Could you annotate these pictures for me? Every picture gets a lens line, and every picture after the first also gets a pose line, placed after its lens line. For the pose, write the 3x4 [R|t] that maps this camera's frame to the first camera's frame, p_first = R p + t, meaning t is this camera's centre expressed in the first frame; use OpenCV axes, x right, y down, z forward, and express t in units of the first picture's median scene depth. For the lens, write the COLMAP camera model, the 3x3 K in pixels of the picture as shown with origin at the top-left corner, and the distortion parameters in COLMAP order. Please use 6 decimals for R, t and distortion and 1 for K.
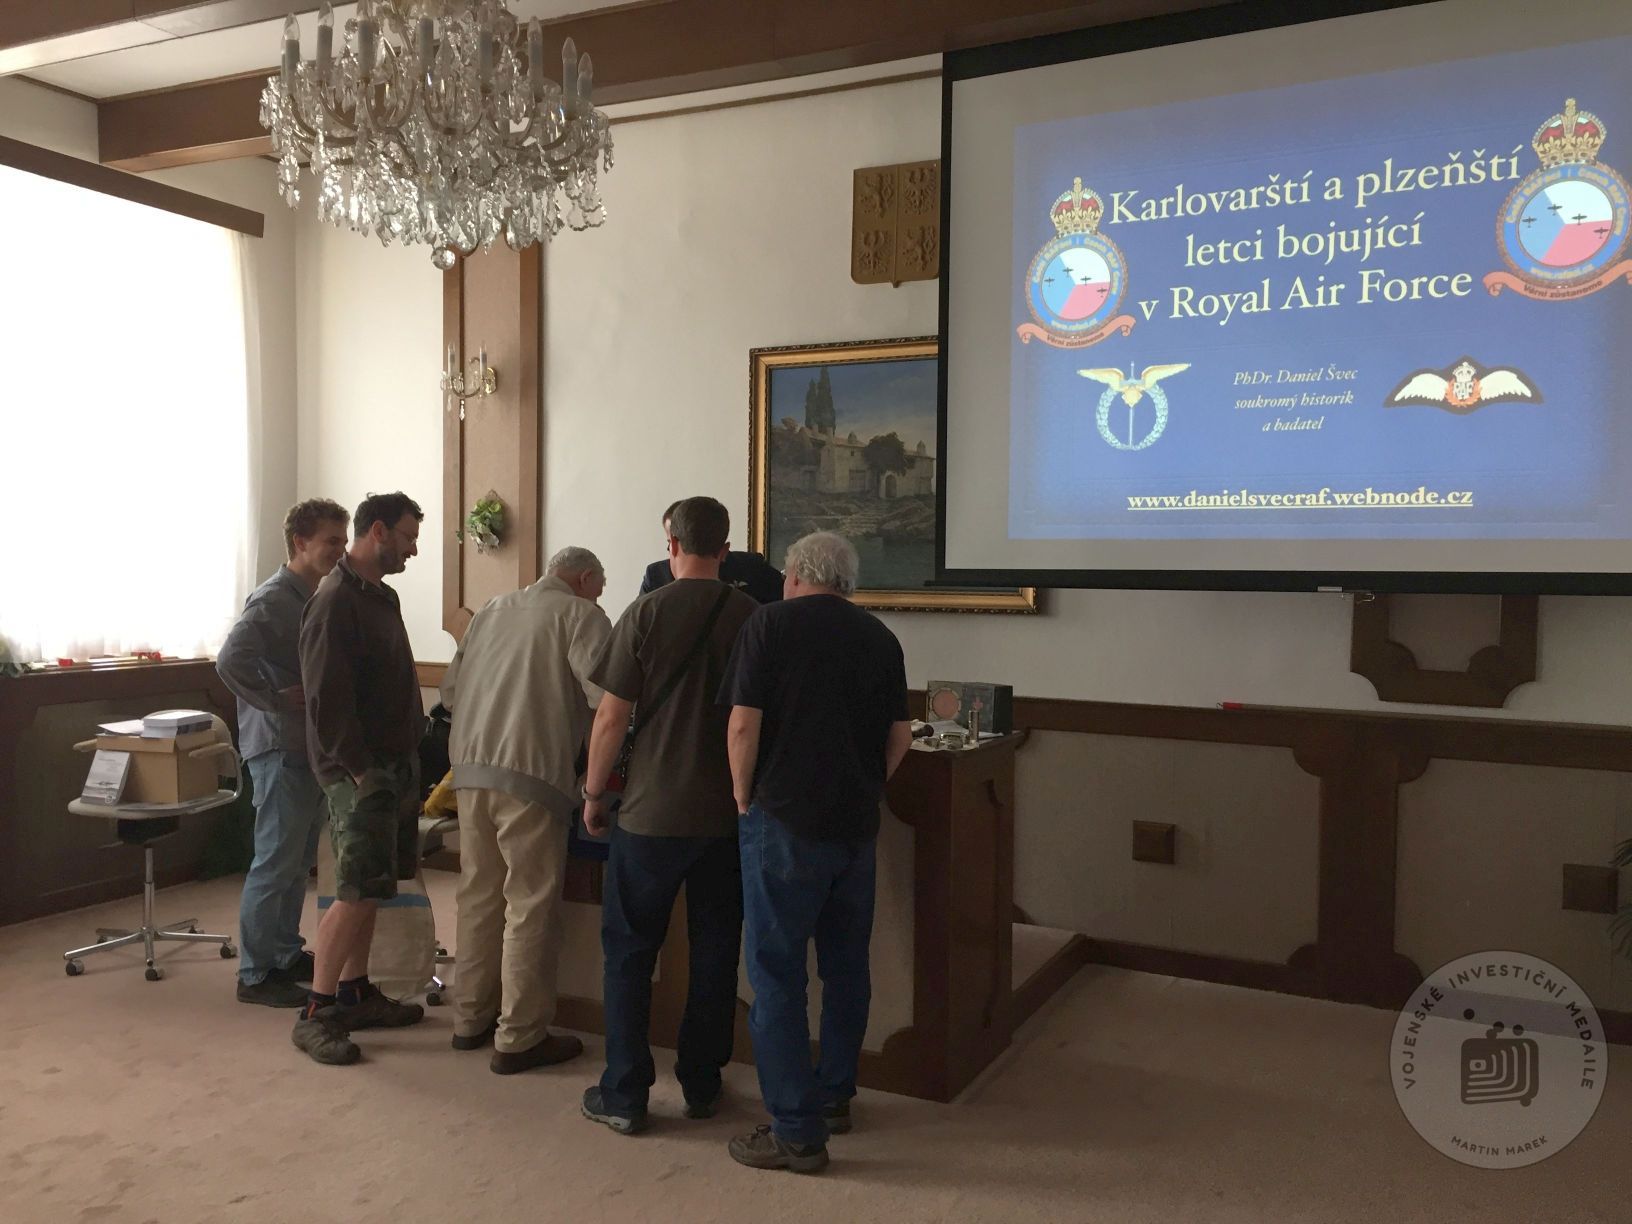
lens RADIAL K [[1396.3, 0, 820.5], [0, 1396.3, 612.0], [0, 0, 1]] dist [0.078445, -0.093721]
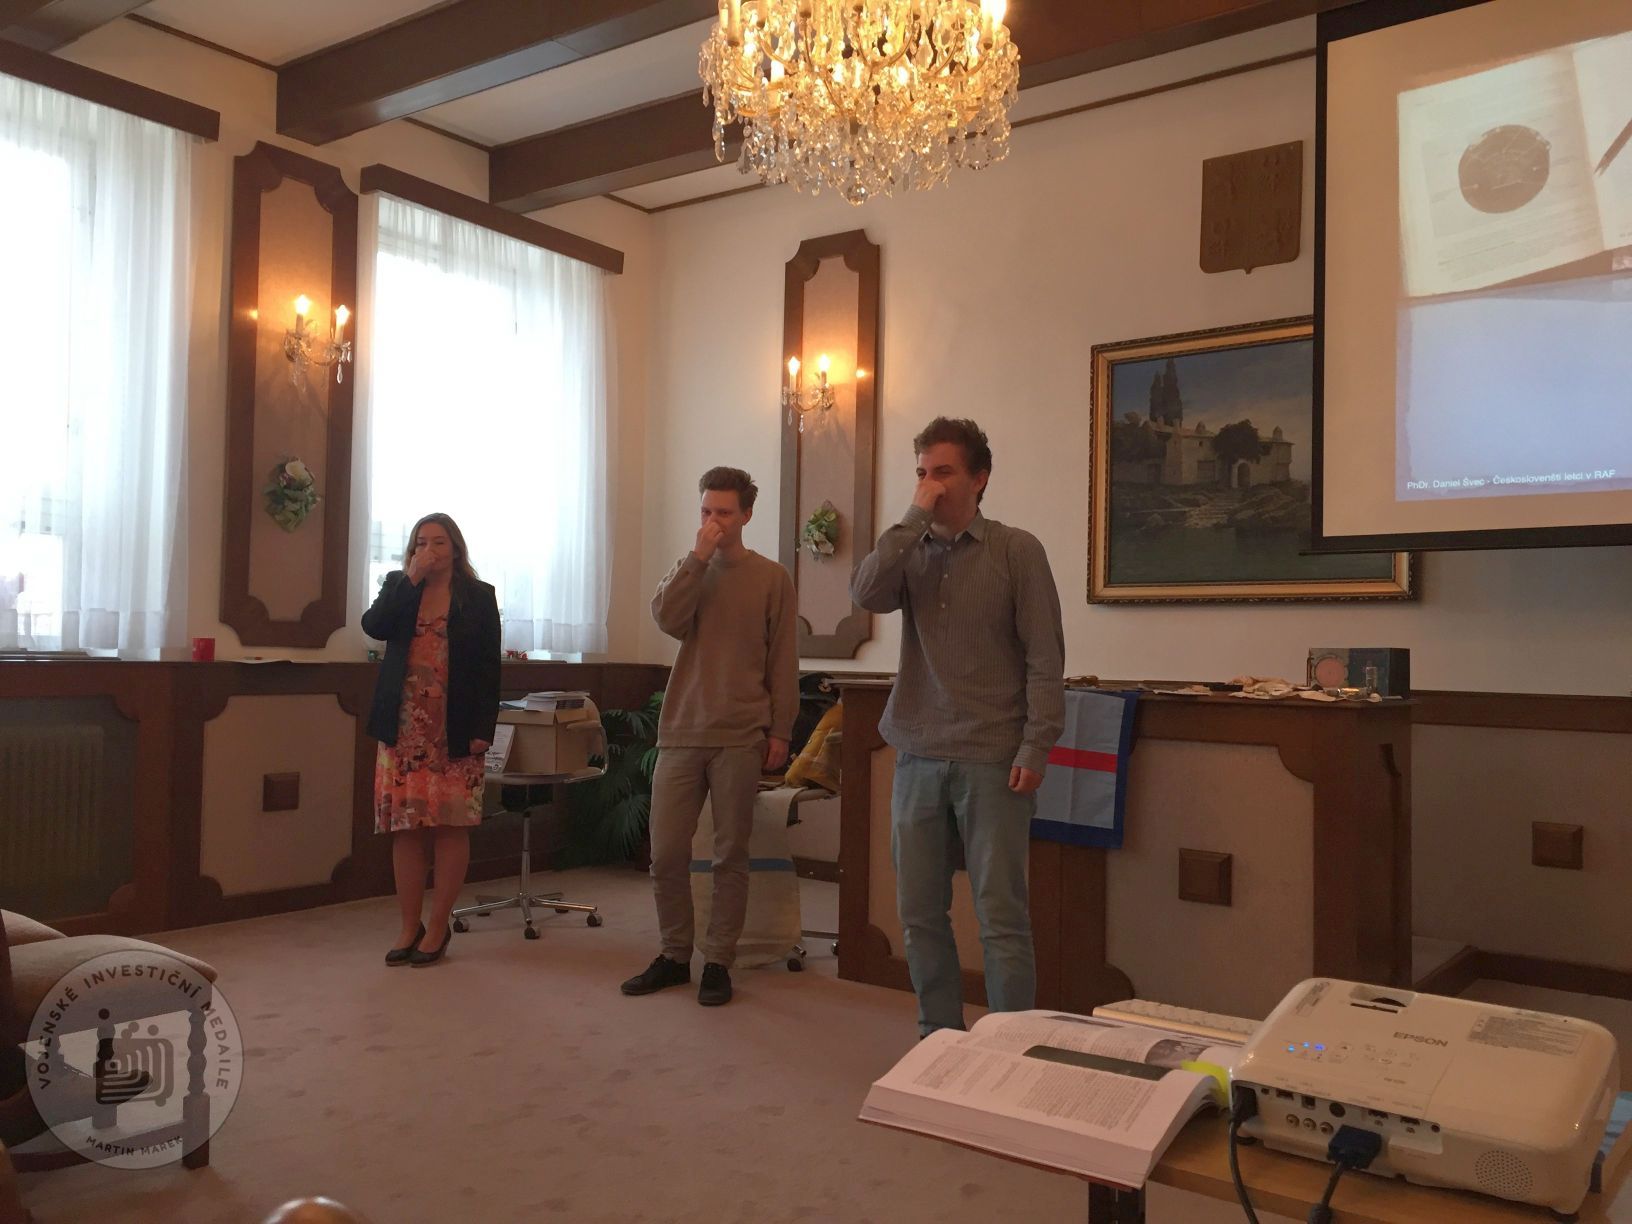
lens RADIAL K [[1396.3, 0, 814.0], [0, 1396.3, 609.1], [0, 0, 1]] dist [0.078445, -0.093721]
pose [[0.983146, -0.000063, -0.182824, -0.064107], [-0.013116, 0.997399, -0.070875, 0.075576], [0.182353, 0.072078, 0.980588, -0.003848]]
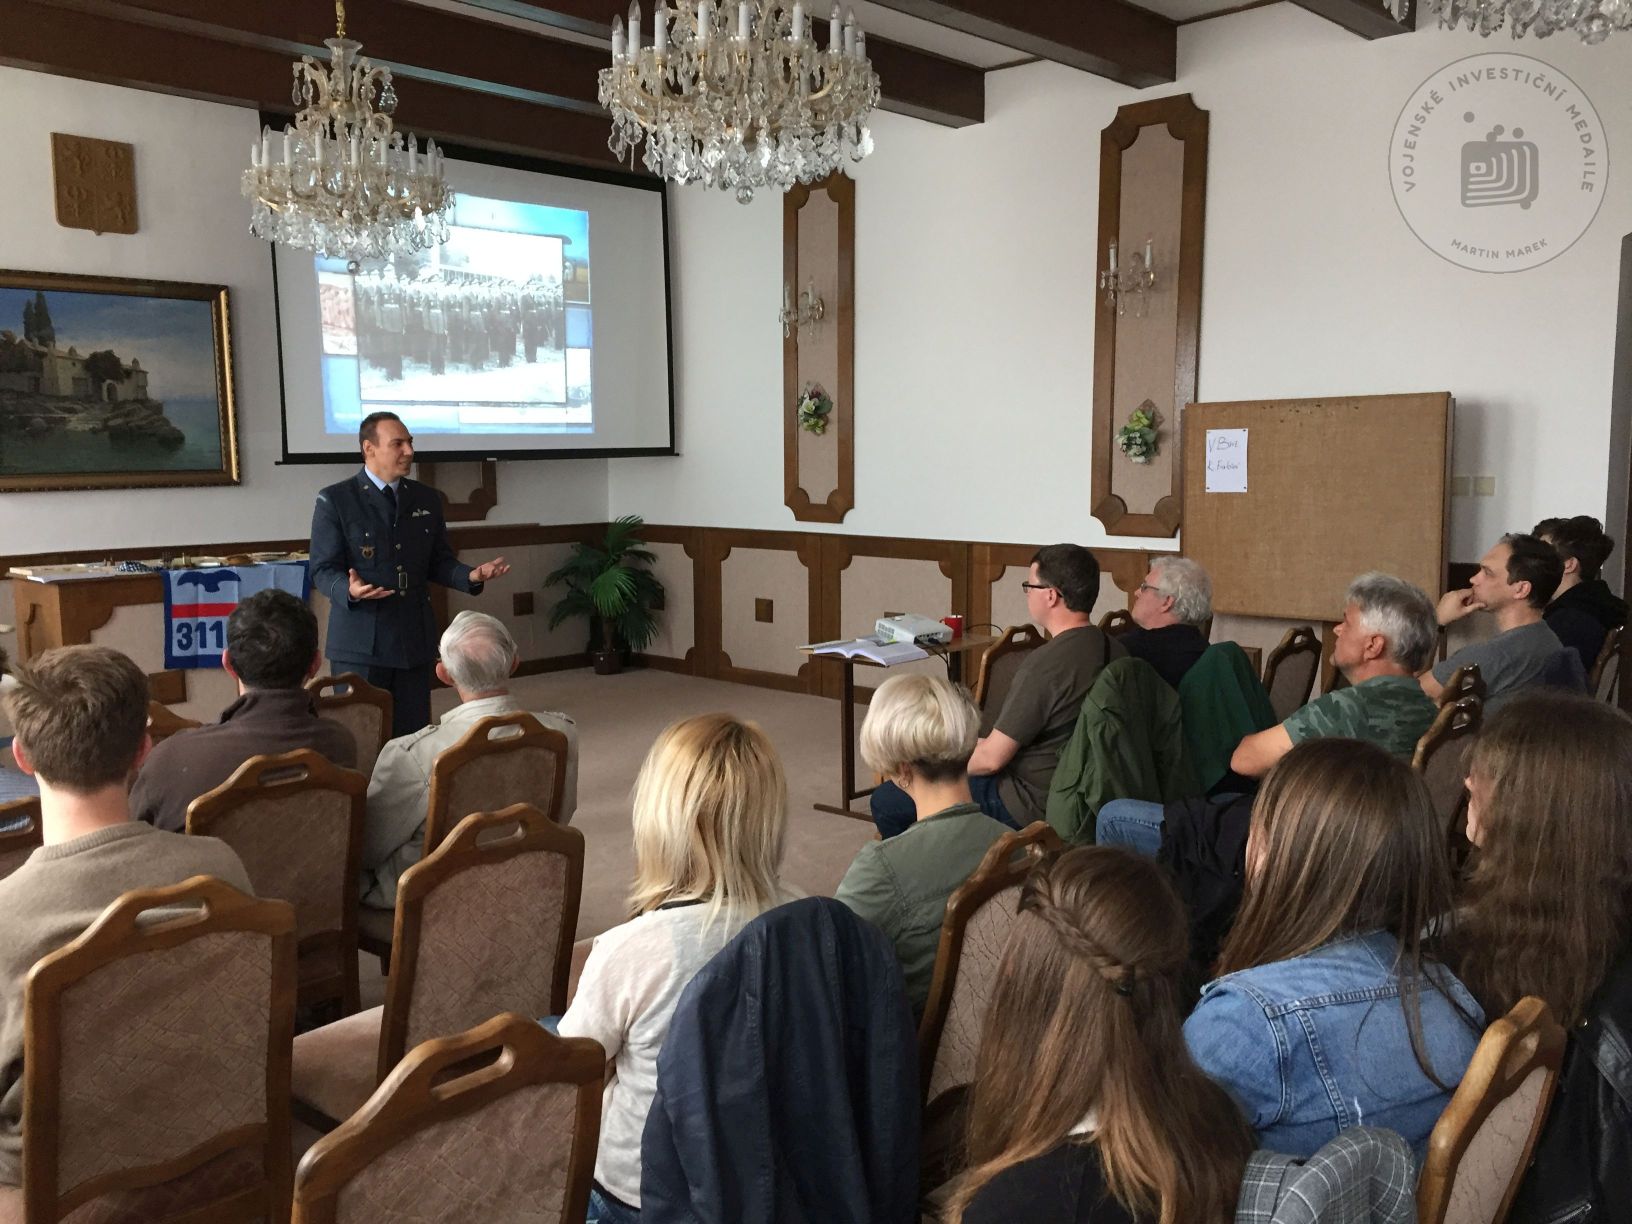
lens RADIAL K [[1396.3, 0, 814.9], [0, 1396.3, 612.5], [0, 0, 1]] dist [0.078445, -0.093721]
pose [[0.286943, -0.125774, 0.949655, -1.024478], [0.056750, 0.991834, 0.114213, -0.000642], [-0.956265, 0.021120, 0.291737, 0.003769]]
